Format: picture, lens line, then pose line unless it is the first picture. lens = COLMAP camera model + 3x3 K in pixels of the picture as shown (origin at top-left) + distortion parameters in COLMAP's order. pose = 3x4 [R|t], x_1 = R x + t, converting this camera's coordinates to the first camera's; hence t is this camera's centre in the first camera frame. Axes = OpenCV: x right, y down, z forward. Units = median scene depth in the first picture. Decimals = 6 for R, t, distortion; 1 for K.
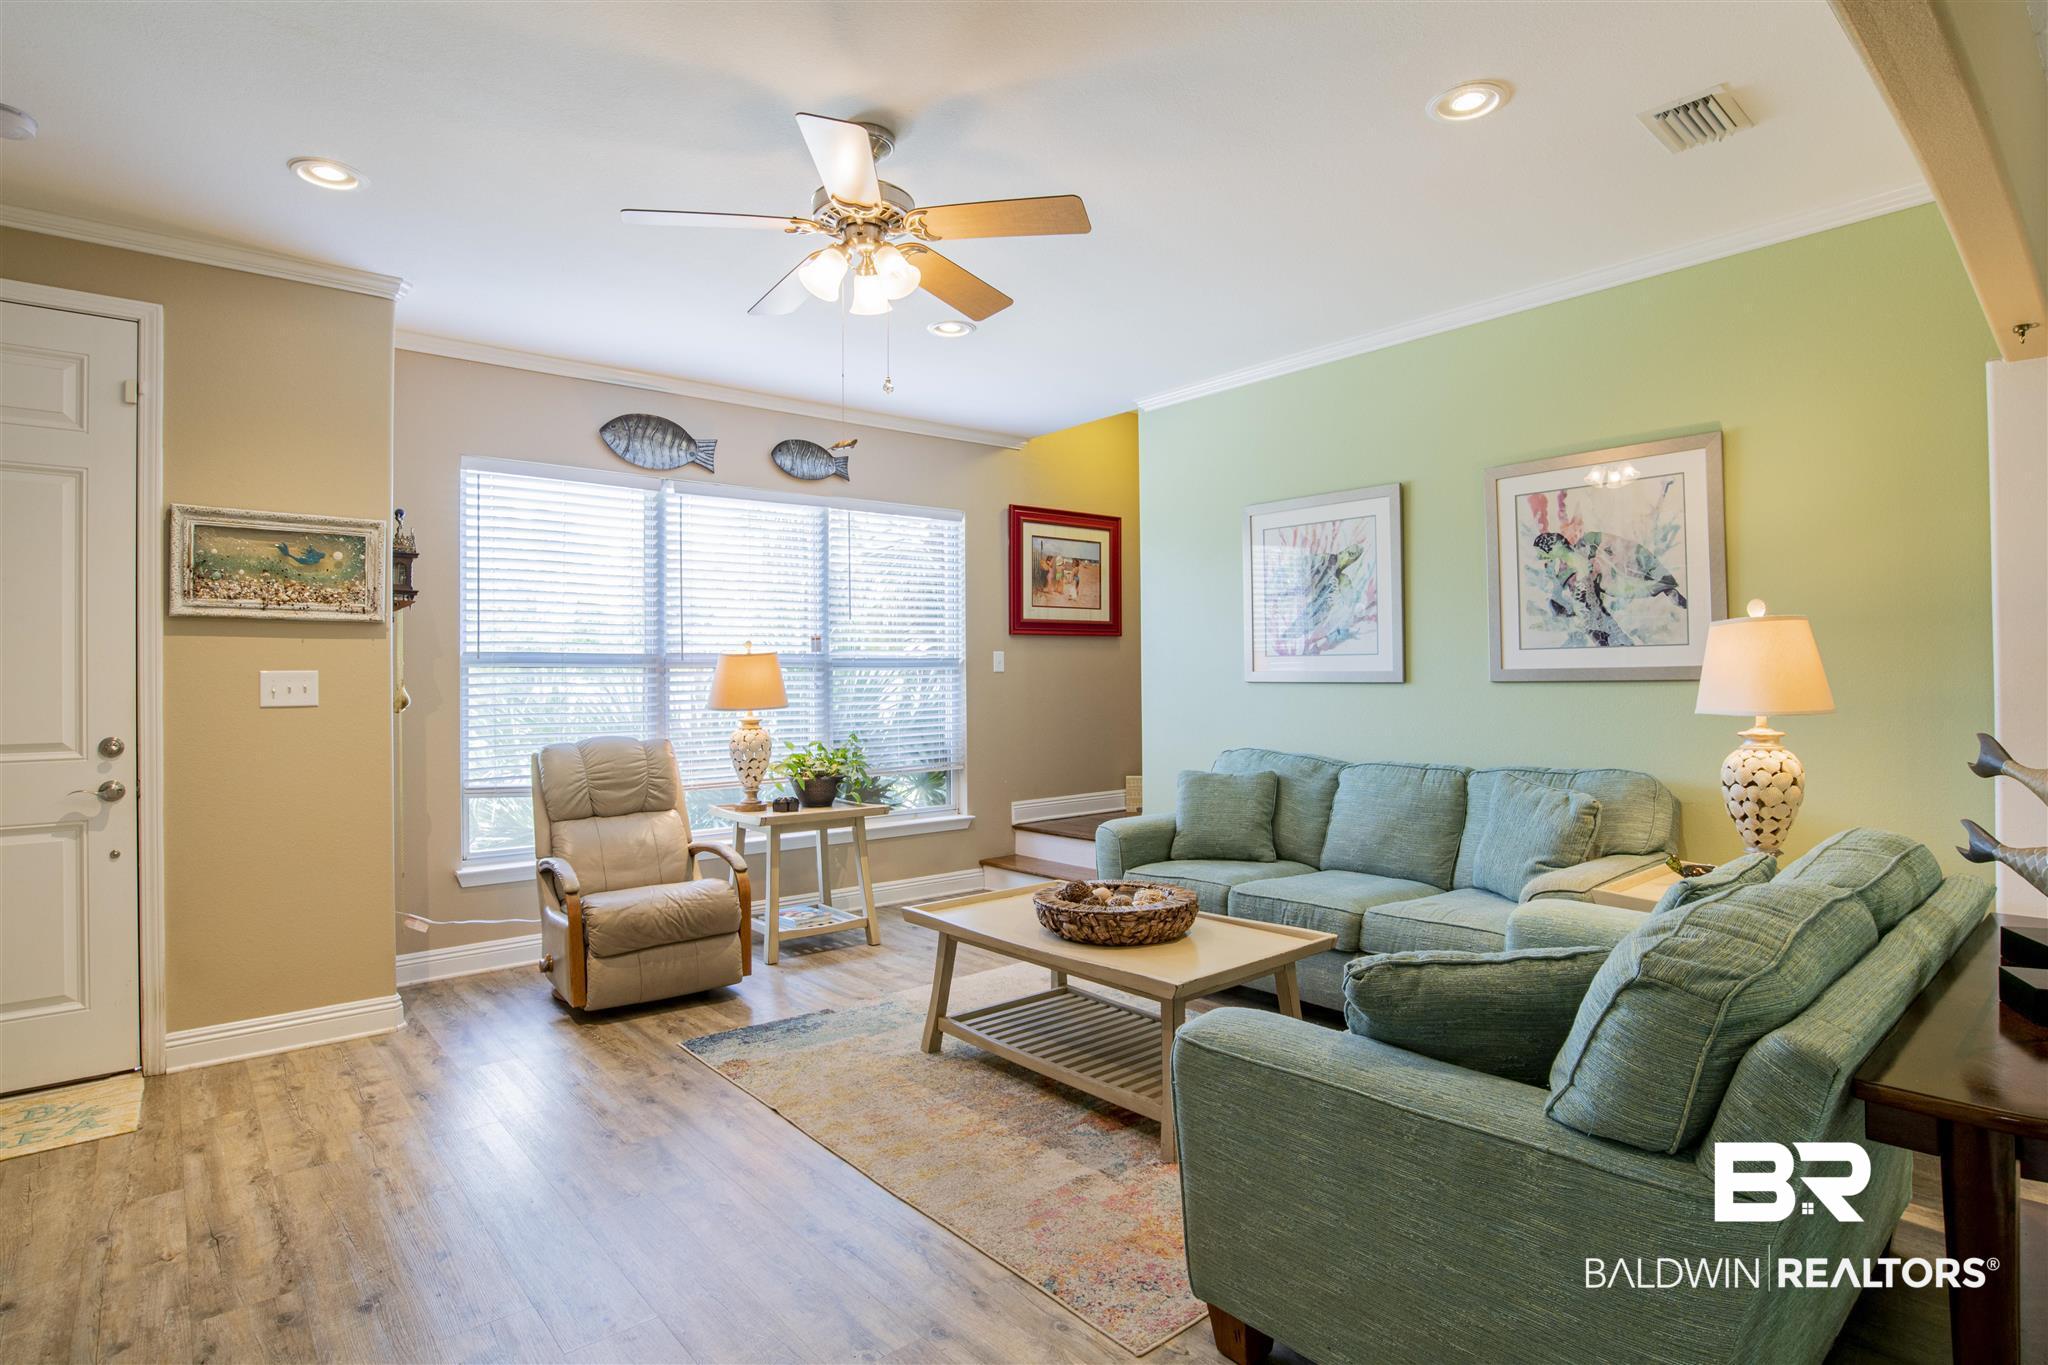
lens RADIAL K [[1055.1, 0, 1035.5], [0, 1055.1, 671.6], [0, 0, 1]] dist [-0.054545, 0.015647]
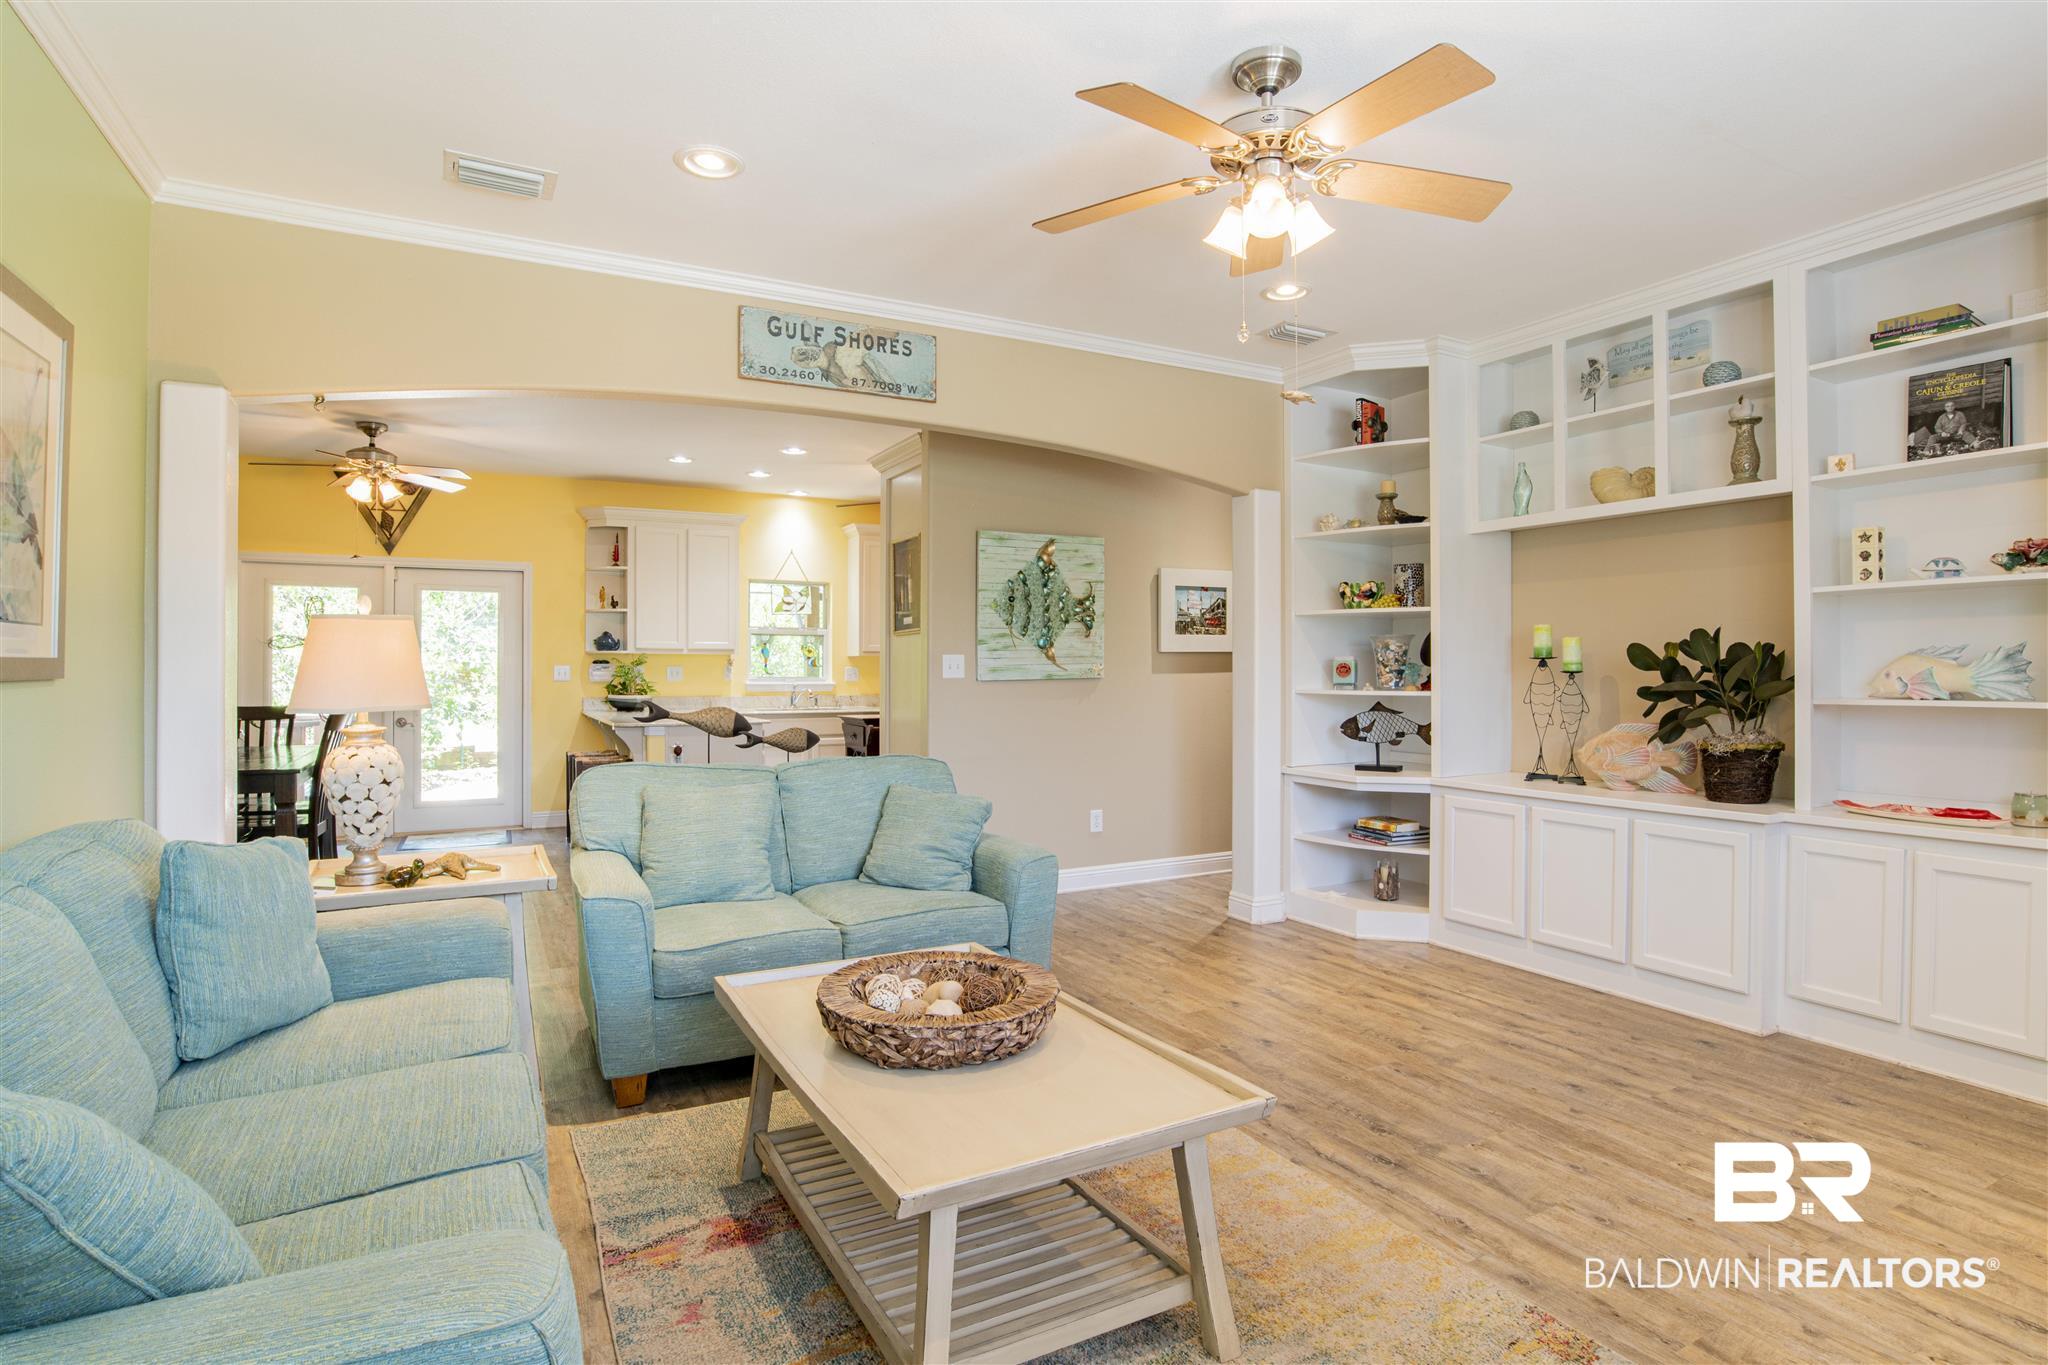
lens RADIAL K [[1055.1, 0, 1035.5], [0, 1055.1, 672.9], [0, 0, 1]] dist [-0.054545, 0.015647]
pose [[-0.981278, 0.009702, 0.192354, -0.097066], [0.008883, 0.999947, -0.005121, 0.012353], [-0.192393, -0.003316, -0.981312, 1.398605]]
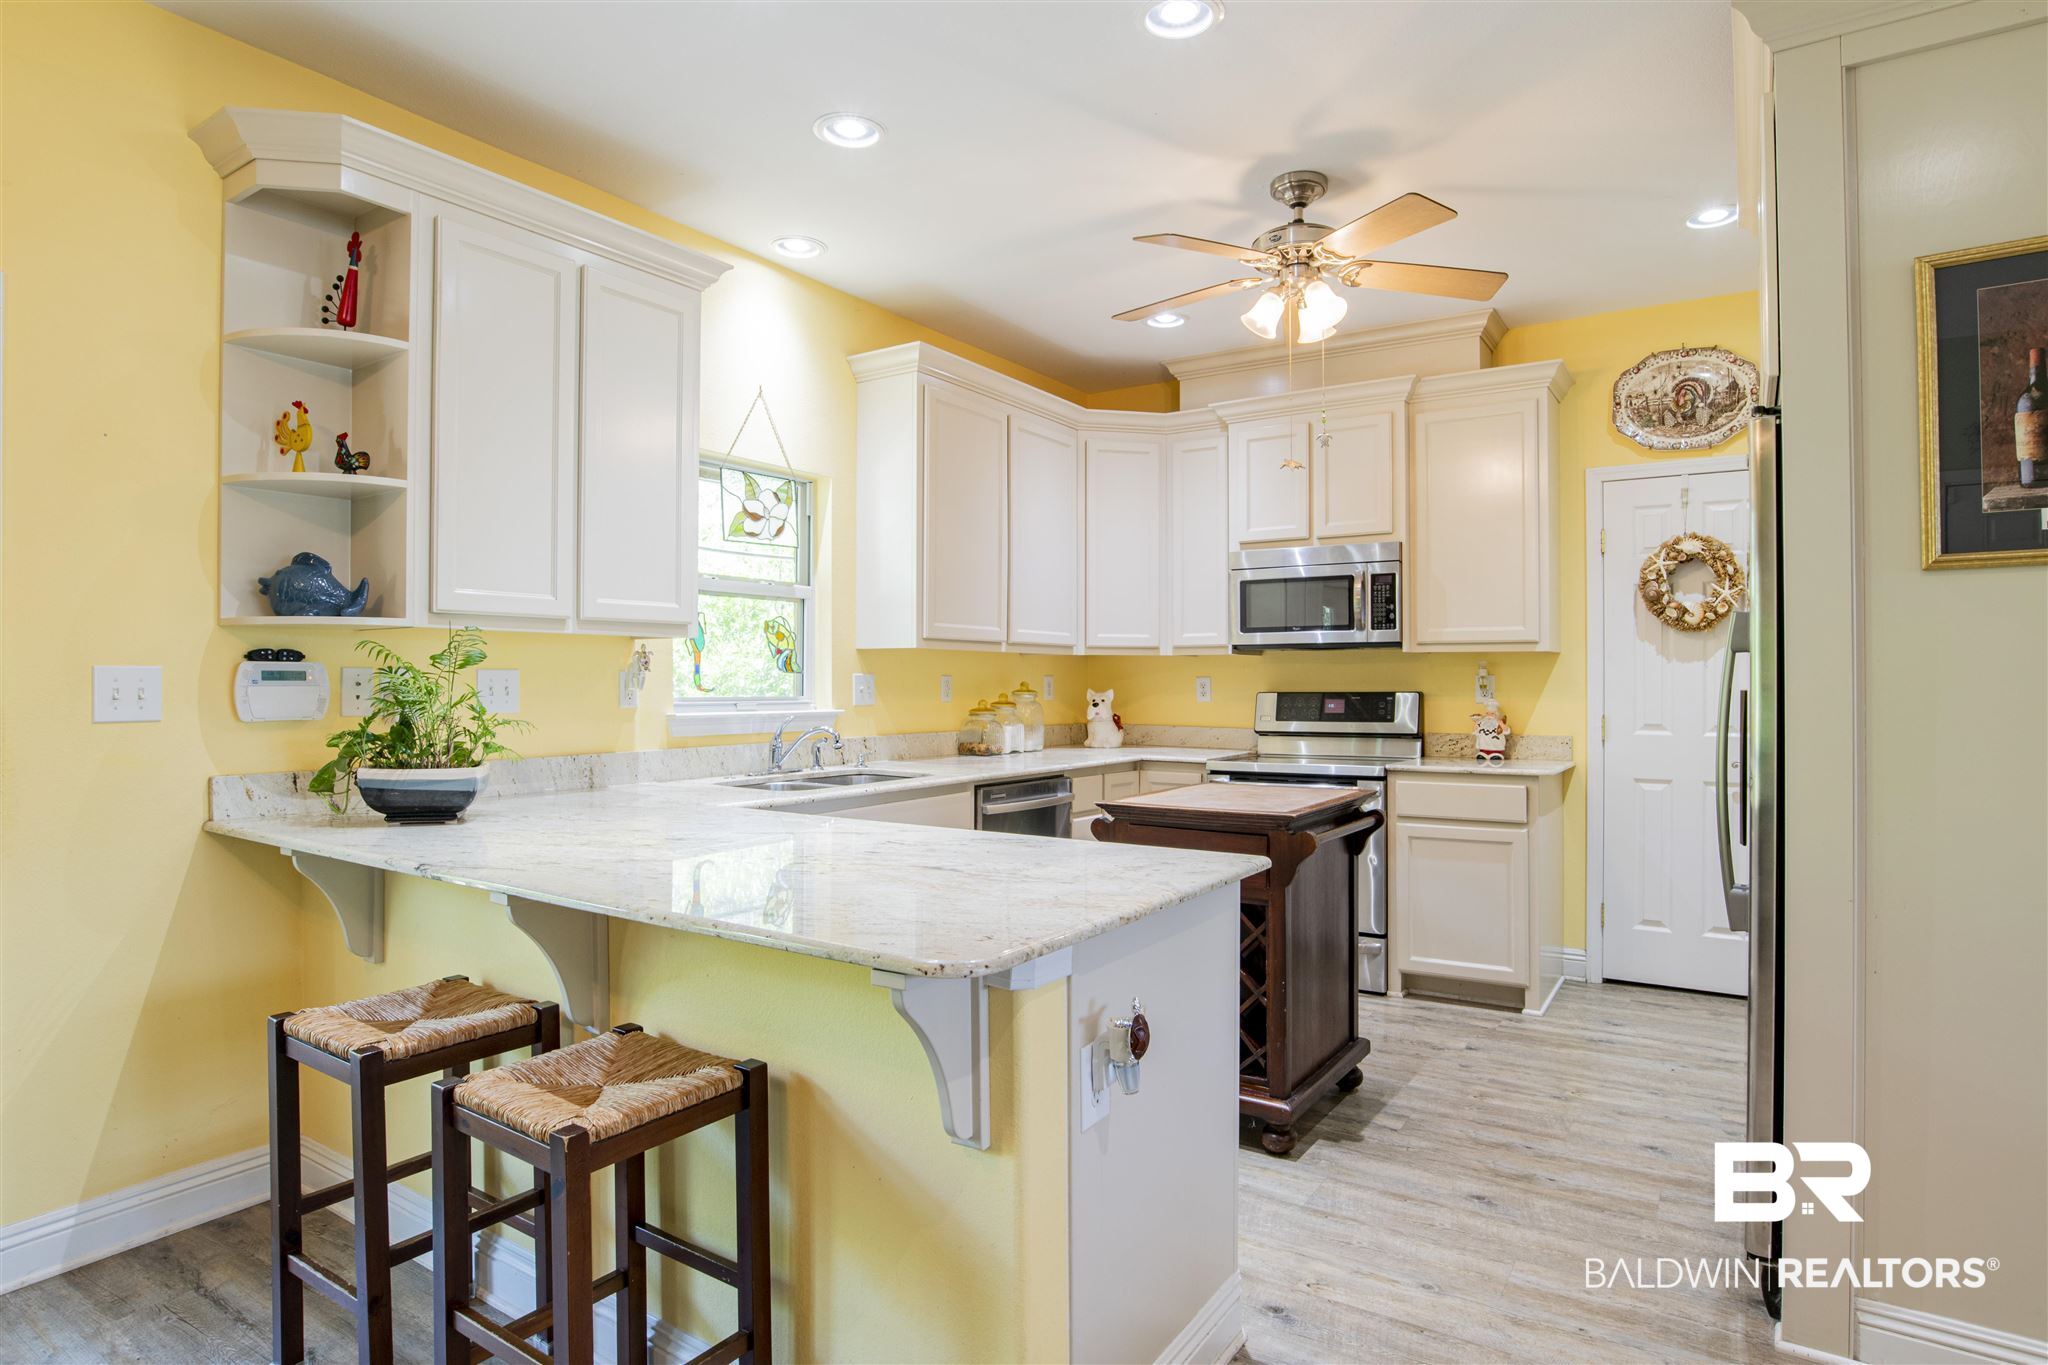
lens RADIAL K [[1117.8, 0, 1039.9], [0, 1117.8, 669.1], [0, 0, 1]] dist [-0.053762, 0.015130]
pose [[-0.958074, 0.005151, -0.286474, 0.900690], [0.008628, 0.999904, -0.010876, -0.007714], [0.286391, -0.012892, -0.958026, 0.277829]]
